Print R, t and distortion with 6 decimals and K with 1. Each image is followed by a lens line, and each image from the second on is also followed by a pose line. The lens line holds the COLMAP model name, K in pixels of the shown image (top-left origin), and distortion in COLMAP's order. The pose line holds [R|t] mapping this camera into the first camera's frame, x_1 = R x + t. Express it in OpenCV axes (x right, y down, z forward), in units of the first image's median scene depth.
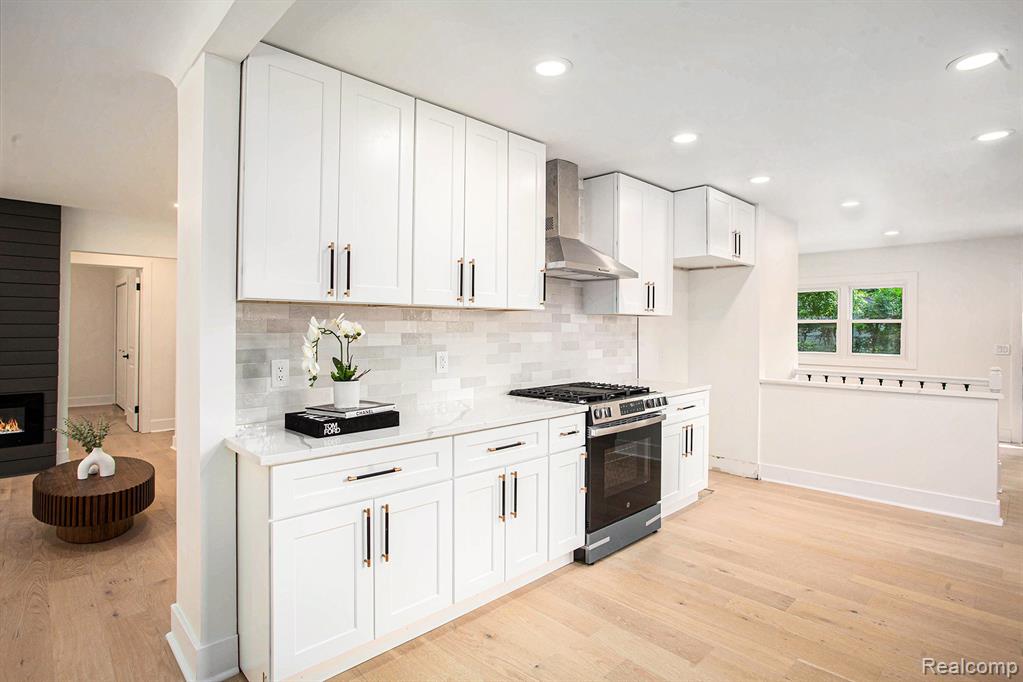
lens RADIAL K [[529.6, 0, 512.1], [0, 529.6, 337.9], [0, 0, 1]] dist [-0.000292, -0.000732]
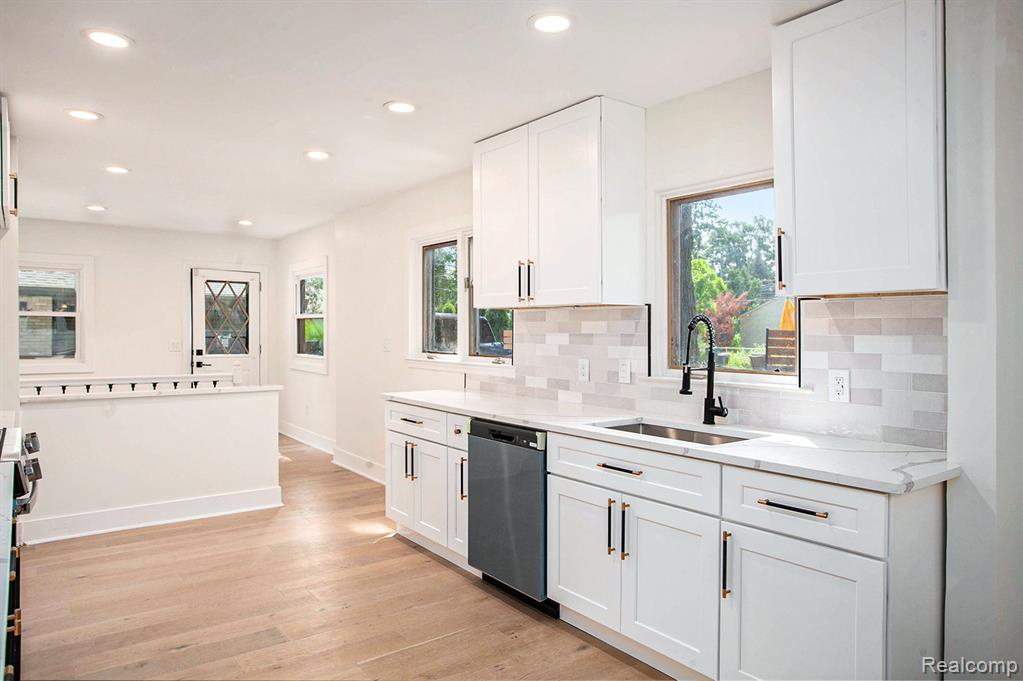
lens RADIAL K [[684.6, 0, 518.0], [0, 684.6, 330.8], [0, 0, 1]] dist [-0.003166, 0.001285]
pose [[0.125320, -0.003375, 0.992111, -0.395911], [0.007084, 0.999972, 0.002507, -0.006124], [-0.992091, 0.006714, 0.125341, 0.316822]]
